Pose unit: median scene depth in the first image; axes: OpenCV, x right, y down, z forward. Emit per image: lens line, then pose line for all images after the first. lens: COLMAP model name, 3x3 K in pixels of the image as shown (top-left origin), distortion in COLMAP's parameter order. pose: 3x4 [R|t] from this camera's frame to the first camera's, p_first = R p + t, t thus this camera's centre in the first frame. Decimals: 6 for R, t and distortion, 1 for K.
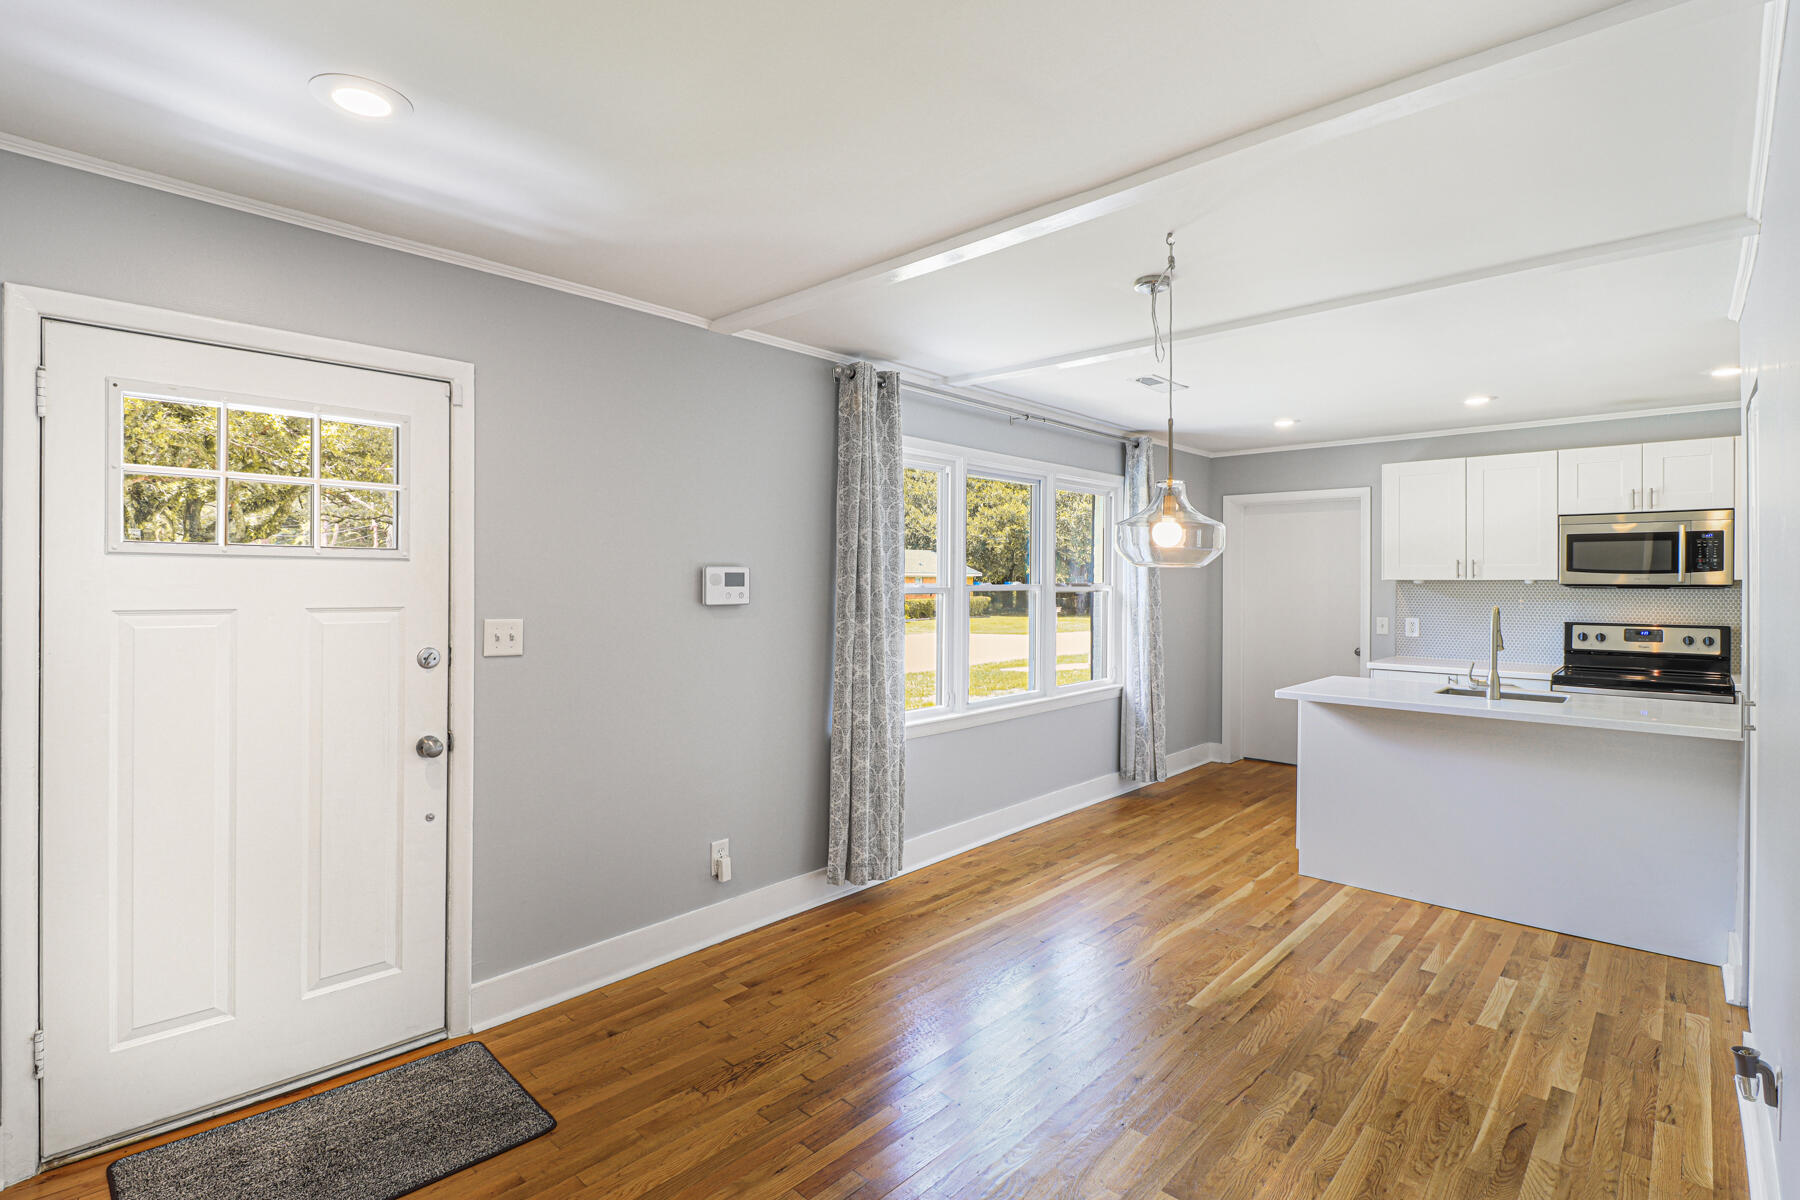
lens RADIAL K [[849.8, 0, 894.2], [0, 849.8, 569.4], [0, 0, 1]] dist [-0.009016, -0.008703]
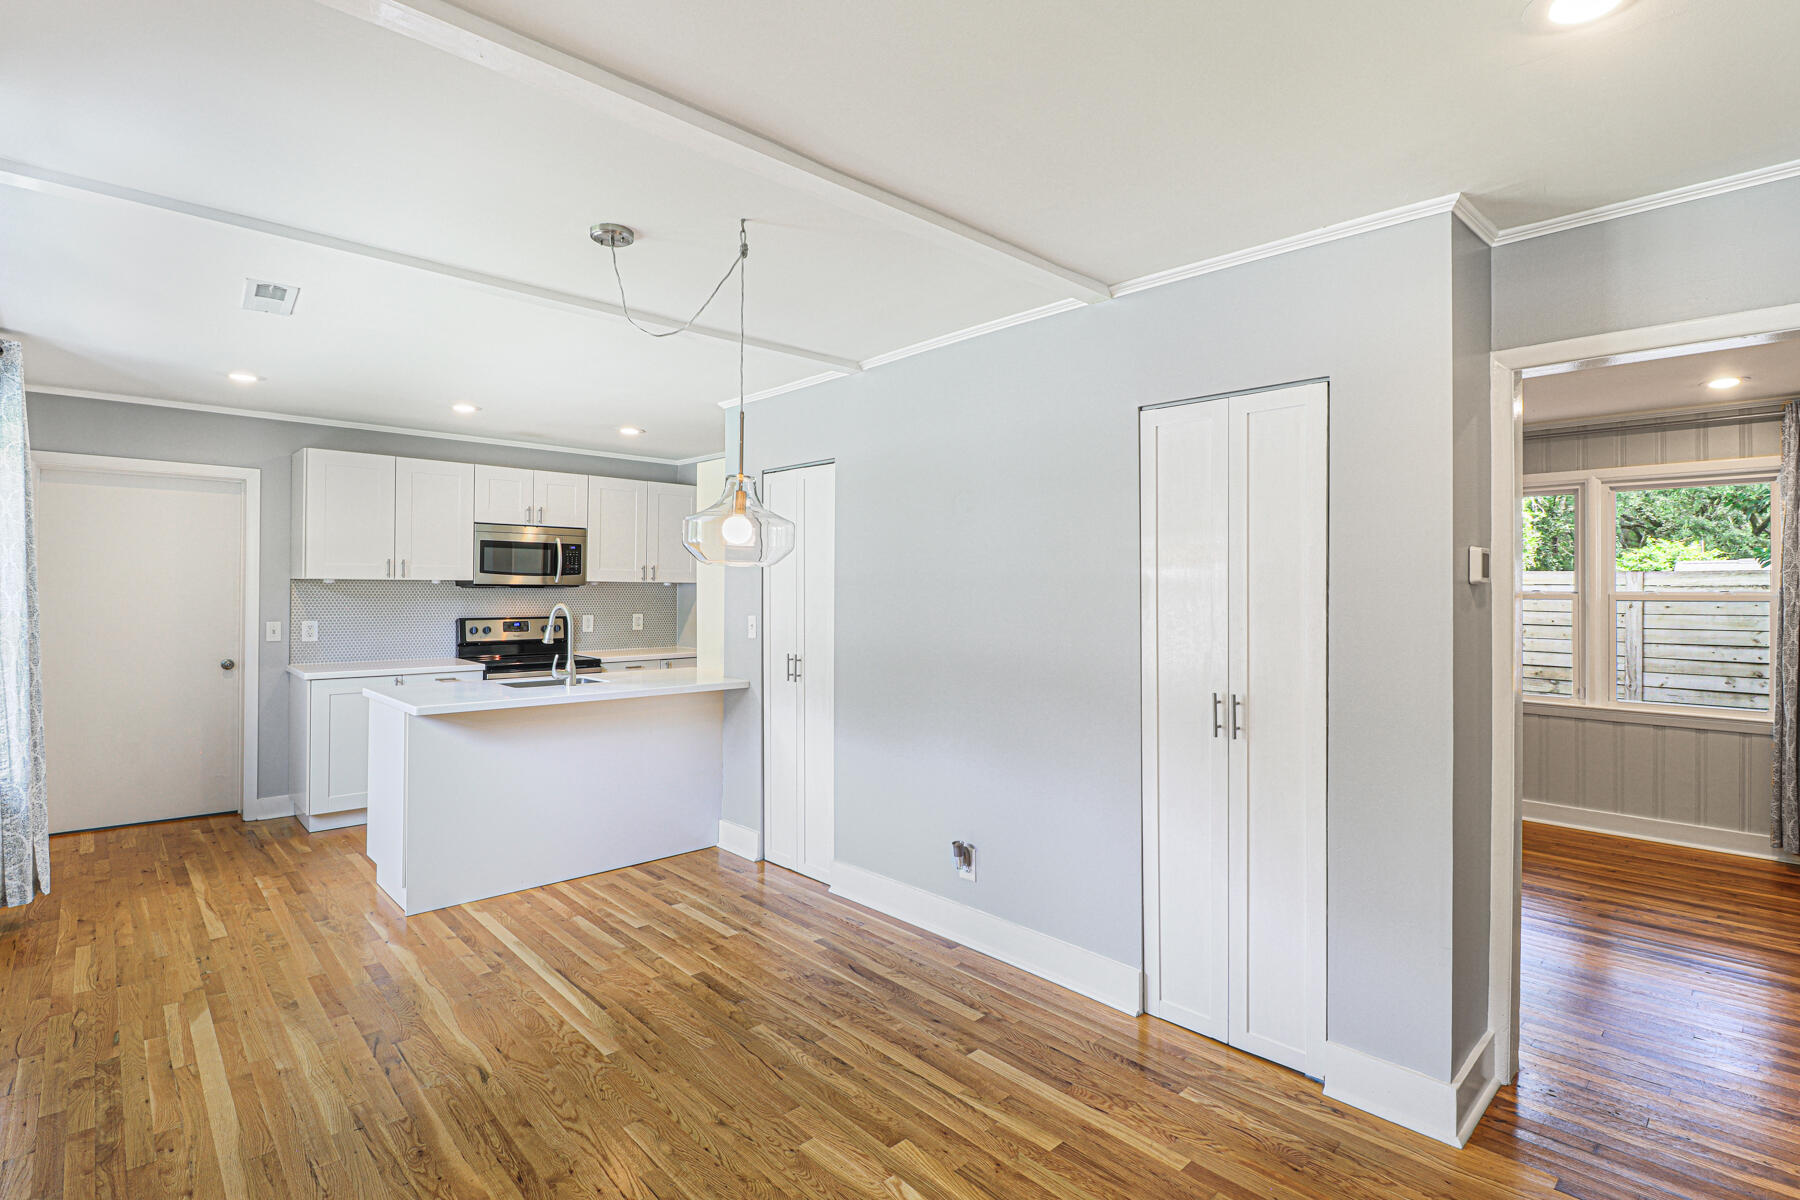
lens RADIAL K [[849.8, 0, 903.1], [0, 849.8, 579.6], [0, 0, 1]] dist [-0.009016, -0.008703]
pose [[0.056675, 0.007292, 0.998366, -0.434414], [-0.019755, 0.999786, -0.006181, 0.010321], [-0.998197, -0.019372, 0.056807, 0.532084]]
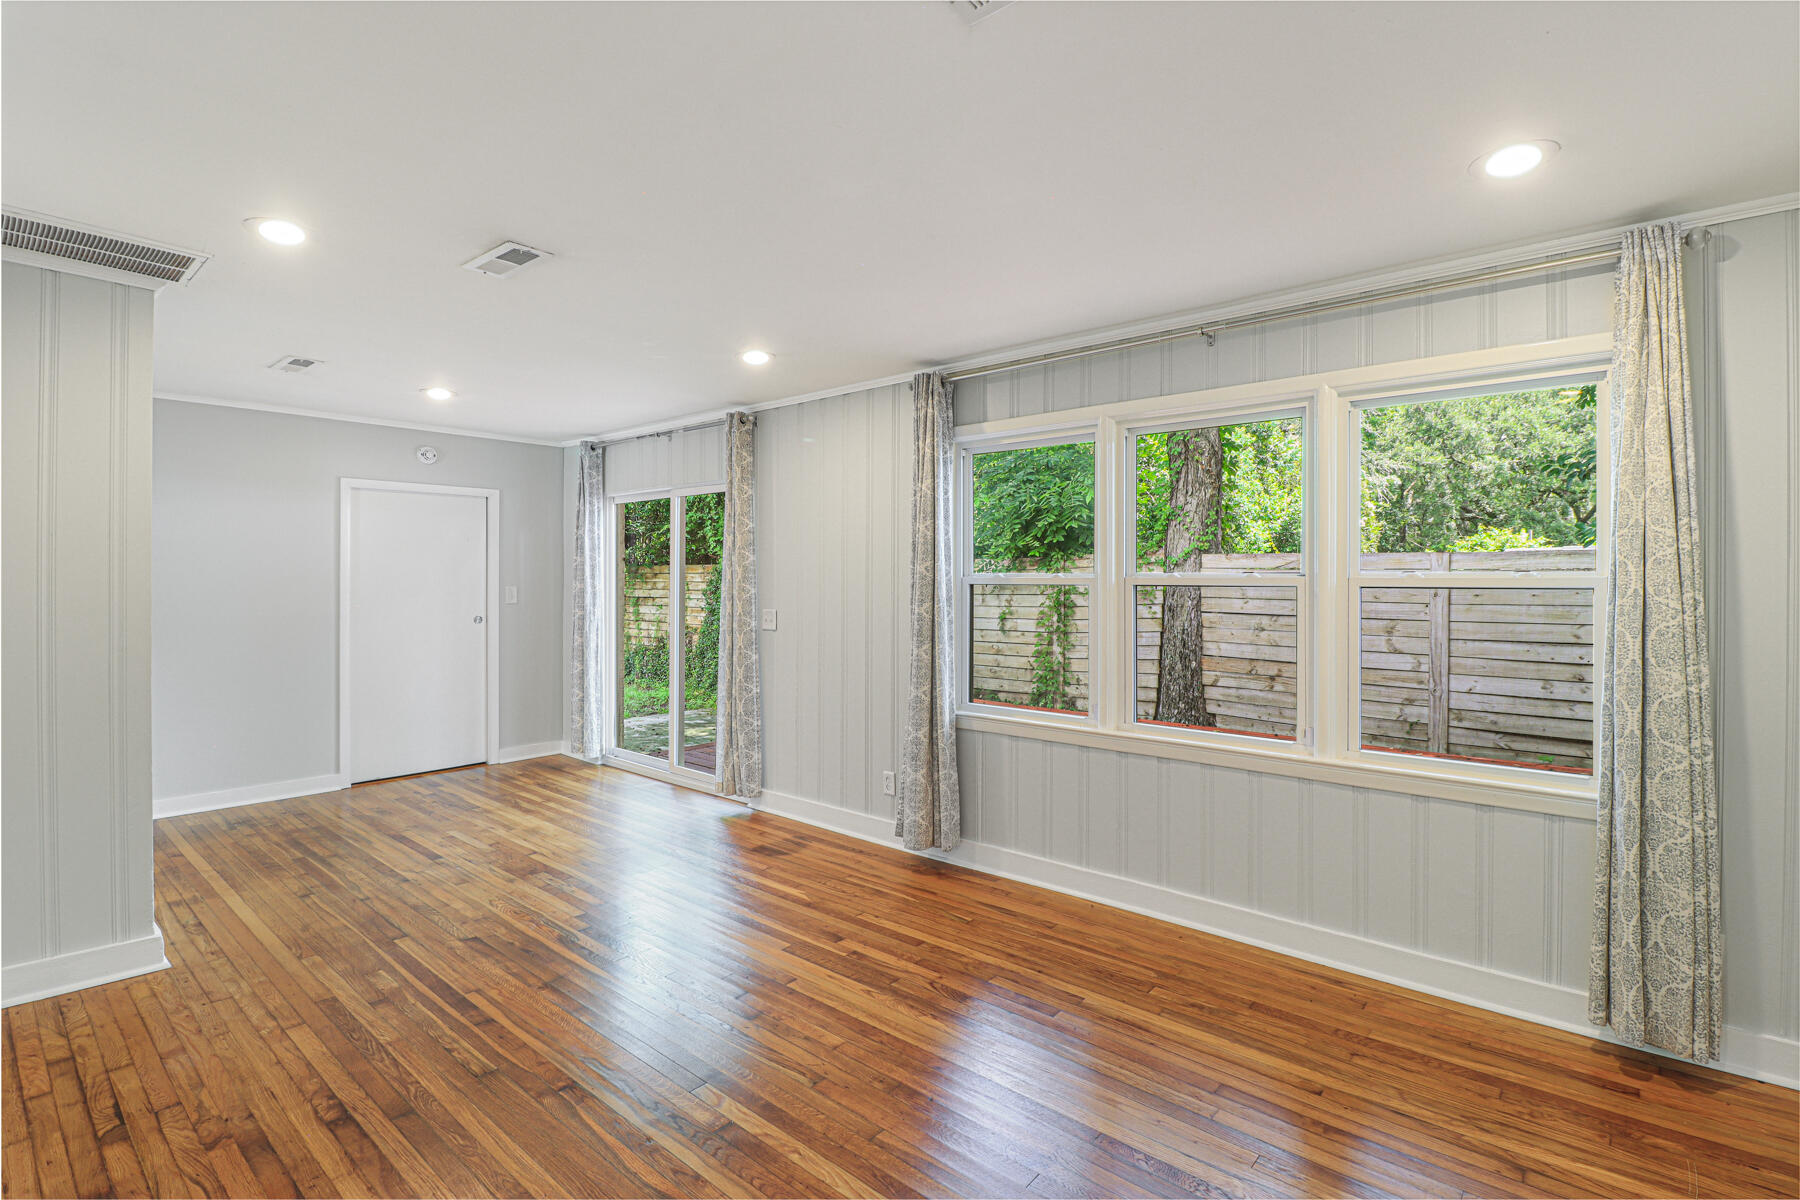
lens RADIAL K [[849.8, 0, 889.0], [0, 849.8, 582.7], [0, 0, 1]] dist [-0.009016, -0.008703]
pose [[-0.052296, -0.005857, 0.998614, 0.198381], [-0.014700, 0.999879, 0.005094, 0.011214], [-0.998523, -0.014414, -0.052376, -0.053989]]
